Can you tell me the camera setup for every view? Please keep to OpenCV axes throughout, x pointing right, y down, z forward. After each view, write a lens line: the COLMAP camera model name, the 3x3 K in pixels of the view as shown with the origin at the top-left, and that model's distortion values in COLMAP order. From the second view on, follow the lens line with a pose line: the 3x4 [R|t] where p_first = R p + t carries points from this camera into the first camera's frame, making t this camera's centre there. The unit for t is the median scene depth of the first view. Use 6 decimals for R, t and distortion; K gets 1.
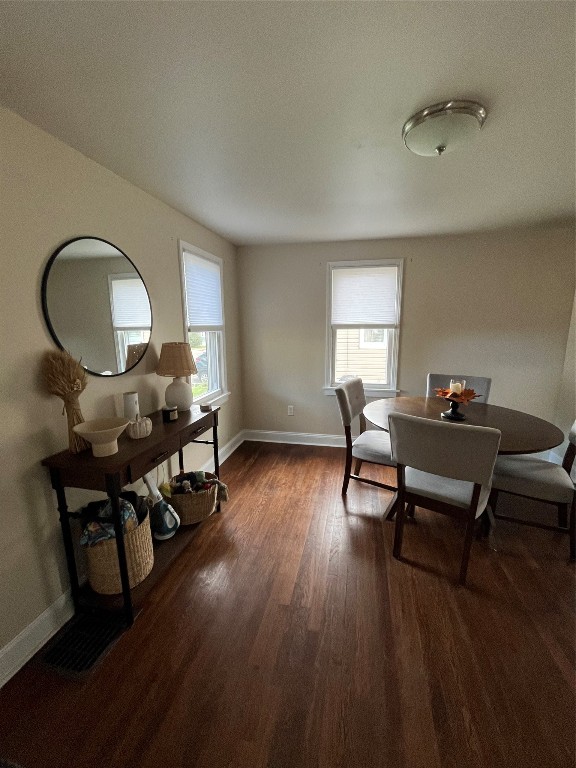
lens RADIAL K [[314.8, 0, 291.9], [0, 314.8, 385.2], [0, 0, 1]] dist [-0.002122, -0.000429]
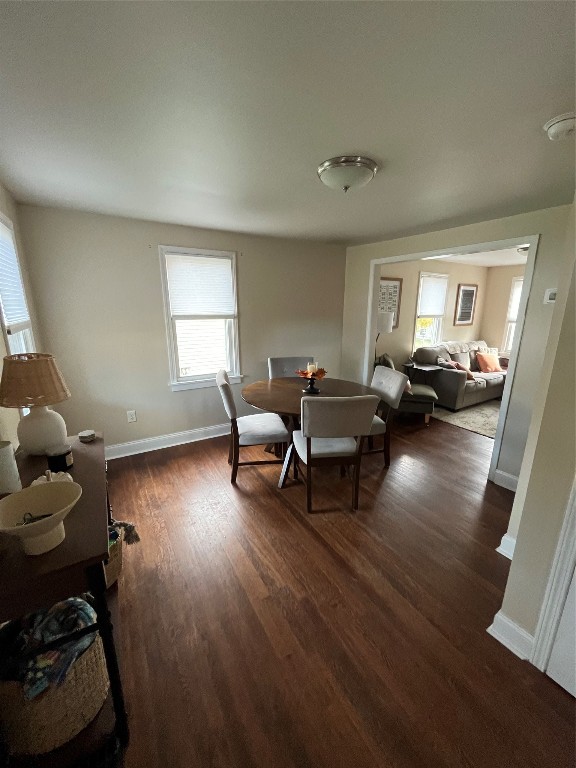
lens RADIAL K [[314.8, 0, 293.2], [0, 314.8, 383.9], [0, 0, 1]] dist [-0.002122, -0.000429]
pose [[0.729147, -0.157875, 0.665898, -0.310720], [0.118535, 0.987455, 0.104318, -0.057831], [-0.674013, 0.002869, 0.738713, 0.093661]]
